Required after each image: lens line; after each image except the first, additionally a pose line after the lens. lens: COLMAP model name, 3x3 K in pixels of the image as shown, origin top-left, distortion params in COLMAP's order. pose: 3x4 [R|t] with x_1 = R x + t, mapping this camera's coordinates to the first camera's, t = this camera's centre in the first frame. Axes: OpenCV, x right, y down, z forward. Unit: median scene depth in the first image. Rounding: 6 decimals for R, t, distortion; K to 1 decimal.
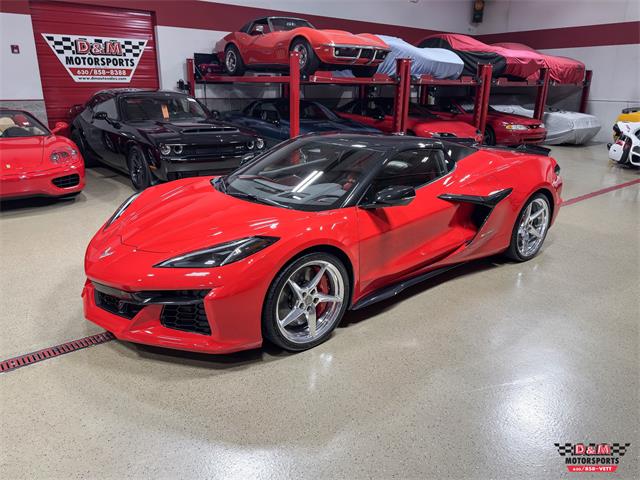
lens RADIAL K [[494.8, 0, 318.0], [0, 494.8, 251.0], [0, 0, 1]] dist [0.010717, -0.001061]
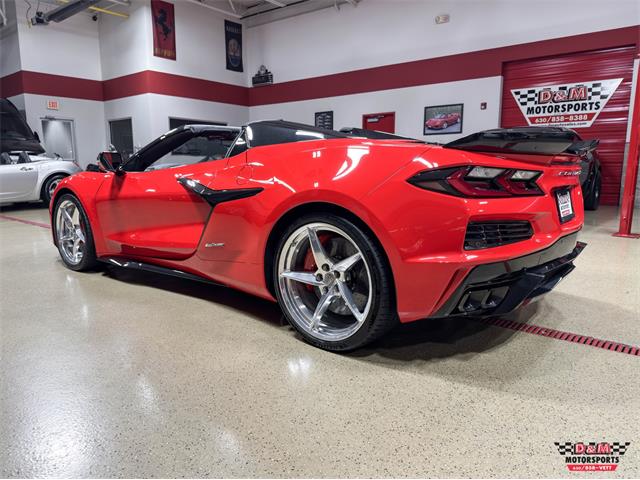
lens RADIAL K [[459.9, 0, 318.5], [0, 459.9, 247.4], [0, 0, 1]] dist [0.019515, -0.021652]
pose [[0.207713, 0.159734, -0.965060, 0.403354], [-0.308328, 0.946977, 0.090379, -0.053104], [0.928326, 0.278782, 0.245950, 0.407197]]
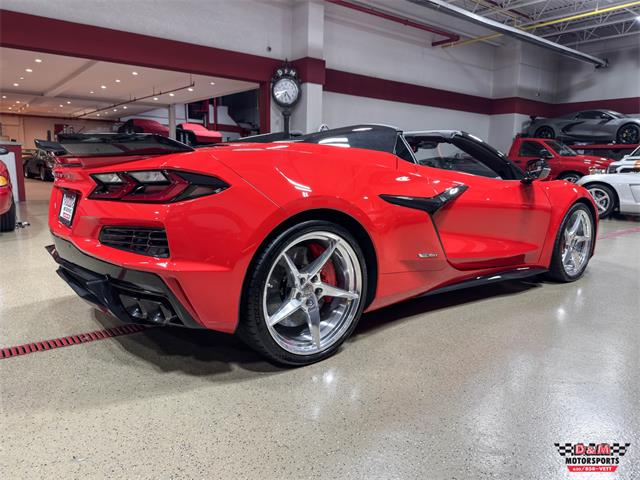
lens RADIAL K [[459.9, 0, 318.5], [0, 459.9, 247.4], [0, 0, 1]] dist [0.019515, -0.021652]
pose [[-0.999395, -0.033604, 0.008971, 0.076144], [-0.025176, 0.876885, 0.480041, -0.186217], [-0.023998, 0.479525, -0.877200, 0.778394]]
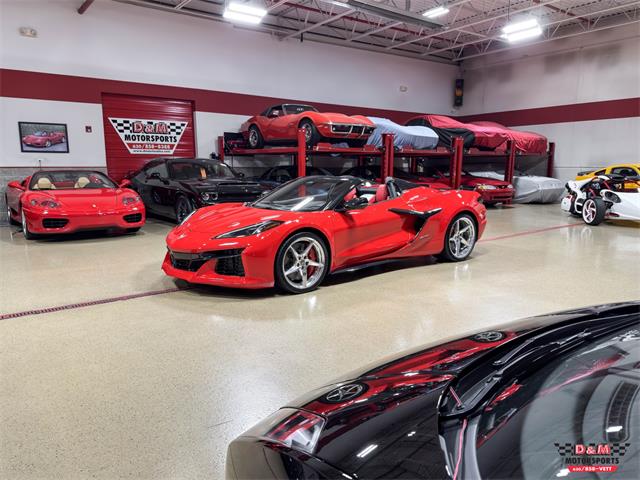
lens RADIAL K [[484.4, 0, 319.4], [0, 484.4, 250.5], [0, 0, 1]] dist [0.135882, -0.232089]
pose [[0.999660, -0.005497, -0.025497, 0.025341], [0.001554, 0.988354, -0.152161, 0.097730], [0.026037, 0.152070, 0.988027, -0.196774]]
